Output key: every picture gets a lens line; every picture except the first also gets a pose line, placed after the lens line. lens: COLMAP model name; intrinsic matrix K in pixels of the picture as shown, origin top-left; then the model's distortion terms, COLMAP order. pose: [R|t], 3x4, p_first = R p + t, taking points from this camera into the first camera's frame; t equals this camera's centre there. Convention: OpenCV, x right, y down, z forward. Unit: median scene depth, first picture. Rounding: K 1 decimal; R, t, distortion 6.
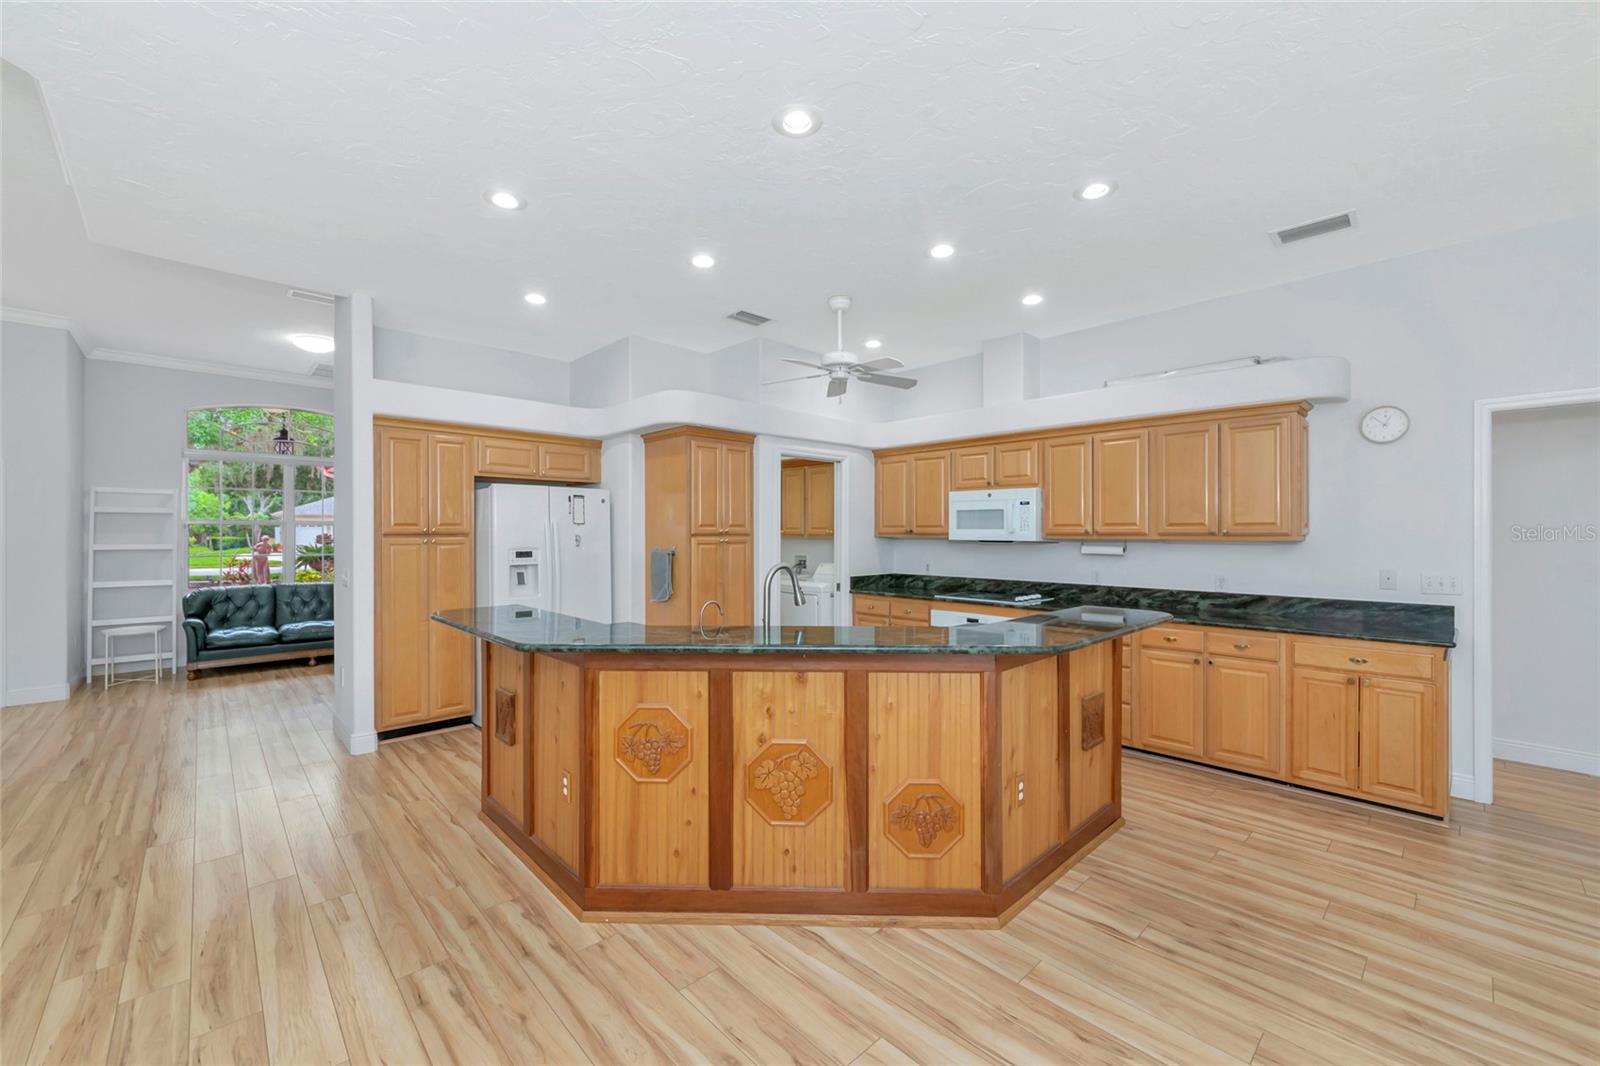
lens RADIAL K [[634.5, 0, 793.2], [0, 634.5, 530.3], [0, 0, 1]] dist [-0.004068, 0.000340]
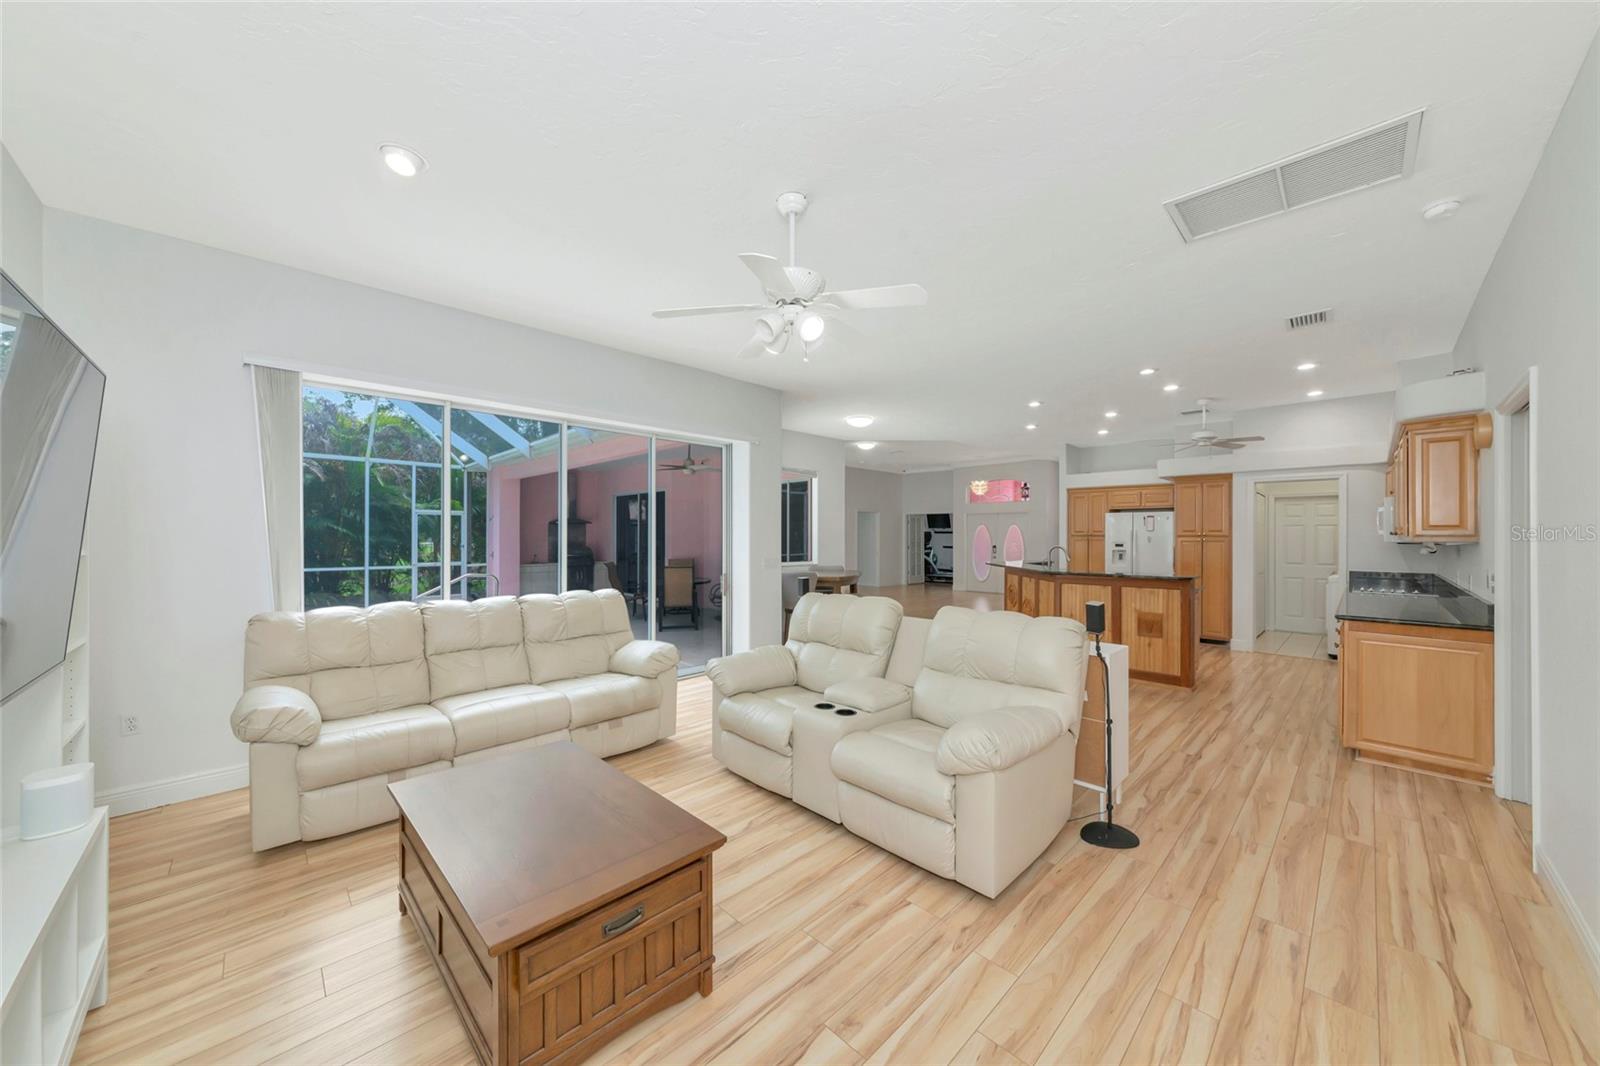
lens RADIAL K [[567.0, 0, 790.0], [0, 567.0, 531.3], [0, 0, 1]] dist [-0.001489, 0.001117]
pose [[0.015320, -0.006654, -0.999860, 1.448657], [-0.002578, 0.999974, -0.006694, 0.006345], [0.999879, 0.002680, 0.015303, -0.128931]]
